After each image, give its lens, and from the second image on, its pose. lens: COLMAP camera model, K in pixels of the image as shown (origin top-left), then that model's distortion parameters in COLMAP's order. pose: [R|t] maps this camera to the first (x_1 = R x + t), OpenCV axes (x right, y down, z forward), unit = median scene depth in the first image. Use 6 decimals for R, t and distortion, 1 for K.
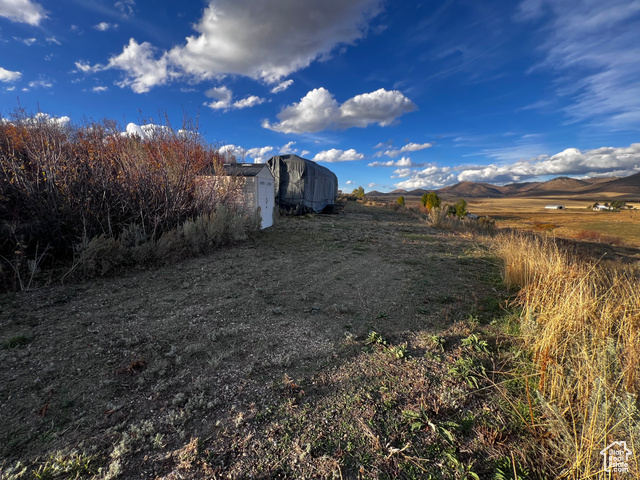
lens RADIAL K [[263.2, 0, 318.8], [0, 263.2, 235.8], [0, 0, 1]] dist [-0.000545, 0.000004]
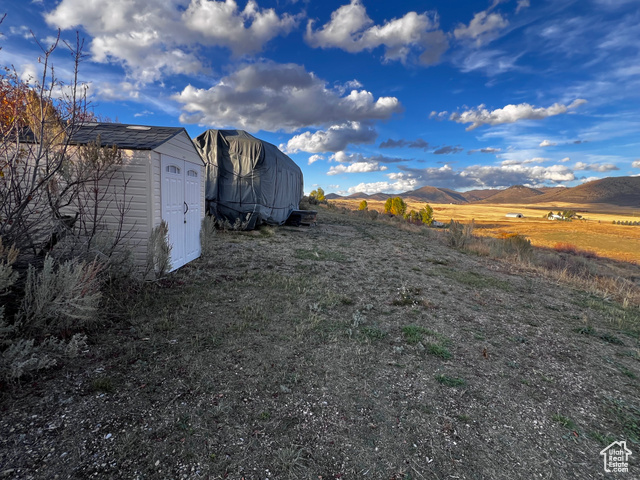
lens RADIAL K [[302.3, 0, 320.0], [0, 302.3, 240.0], [0, 0, 1]] dist [0.000696, -0.000052]
pose [[0.985244, 0.004325, 0.171099, -0.035777], [-0.002314, 0.999926, -0.011949, -0.045790], [-0.171138, 0.011377, 0.985181, 0.283356]]
